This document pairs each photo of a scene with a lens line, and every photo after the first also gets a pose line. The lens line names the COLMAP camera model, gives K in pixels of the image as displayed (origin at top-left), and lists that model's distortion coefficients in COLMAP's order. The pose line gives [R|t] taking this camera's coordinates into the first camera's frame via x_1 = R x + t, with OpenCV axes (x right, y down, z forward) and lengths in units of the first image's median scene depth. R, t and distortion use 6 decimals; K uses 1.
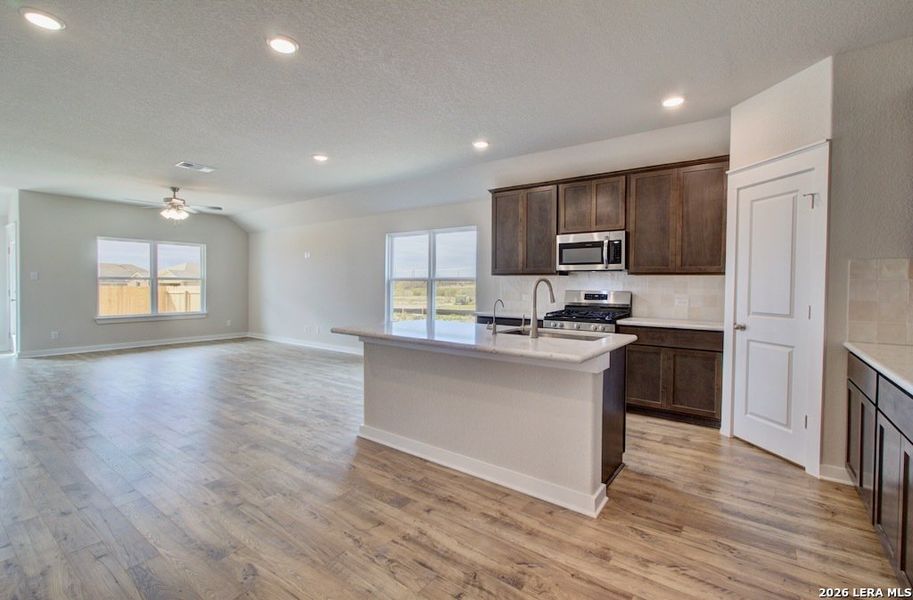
lens RADIAL K [[415.3, 0, 454.4], [0, 415.3, 289.5], [0, 0, 1]] dist [0.000003, 0.000247]
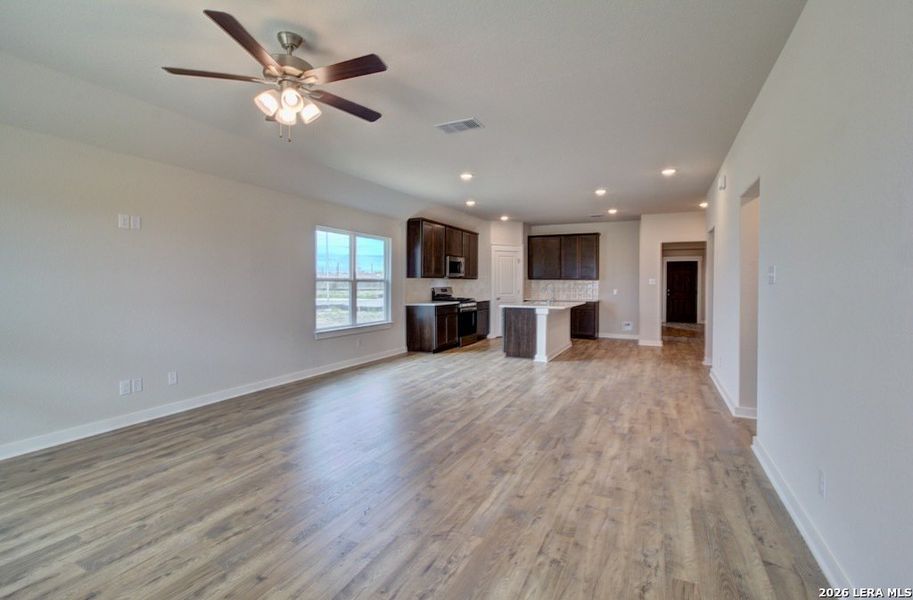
lens RADIAL K [[424.5, 0, 454.7], [0, 424.5, 287.6], [0, 0, 1]] dist [-0.001081, 0.000970]
pose [[-0.190180, -0.023320, 0.981472, -2.283708], [0.004195, 0.999689, 0.024566, -0.061434], [-0.981740, 0.008789, -0.190024, 1.942297]]
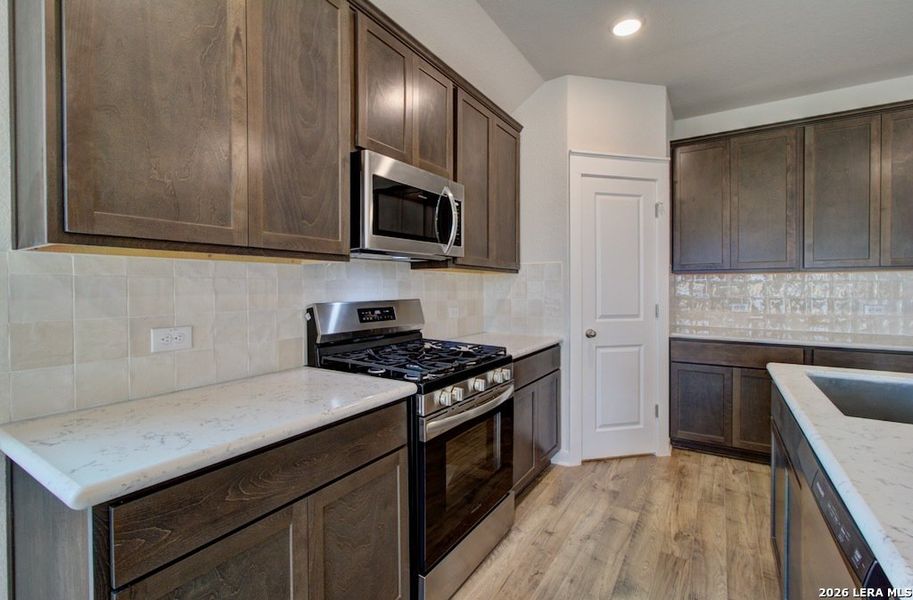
lens RADIAL K [[415.3, 0, 454.4], [0, 415.3, 289.5], [0, 0, 1]] dist [0.000003, 0.000247]
pose [[-0.074192, -0.015648, 0.997121, -0.172037], [0.014411, 0.999756, 0.016762, -0.023113], [-0.997140, 0.015613, -0.073948, 1.400802]]
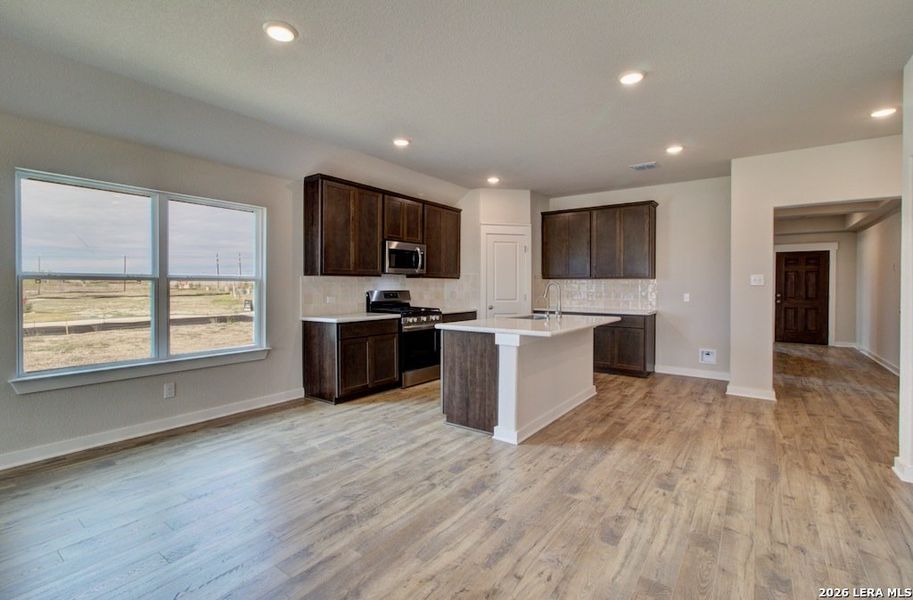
lens RADIAL K [[415.3, 0, 454.4], [0, 415.3, 289.5], [0, 0, 1]] dist [0.000003, 0.000247]
pose [[-0.009290, -0.019893, 0.999759, -1.266932], [0.008225, 0.999767, 0.019969, -0.032002], [-0.999923, 0.008409, -0.009124, 1.222380]]
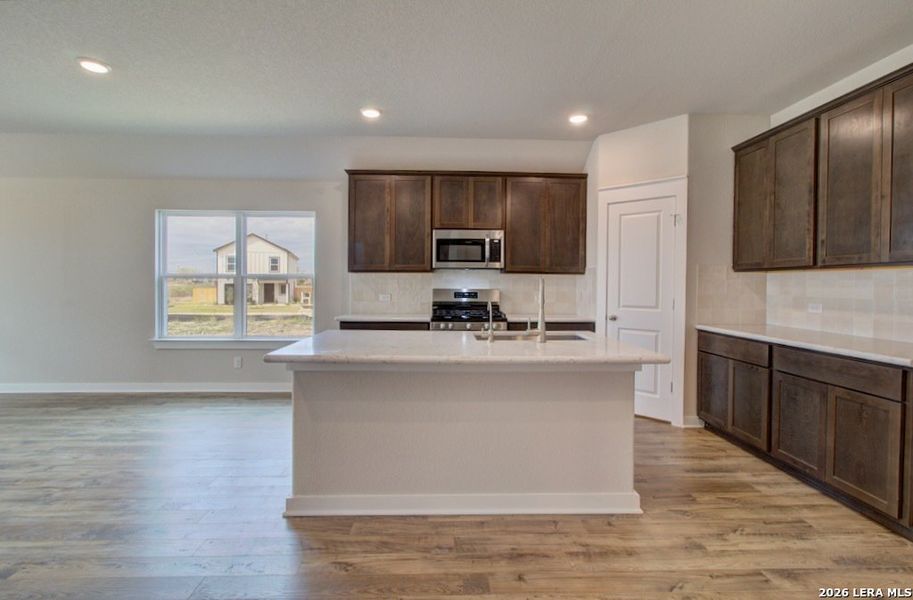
lens RADIAL K [[424.5, 0, 454.7], [0, 424.5, 287.6], [0, 0, 1]] dist [-0.001081, 0.000970]
pose [[0.782573, -0.010884, 0.622463, -0.459222], [0.008956, 0.999941, 0.006225, -0.009886], [-0.622494, 0.000703, 0.782624, 0.326516]]
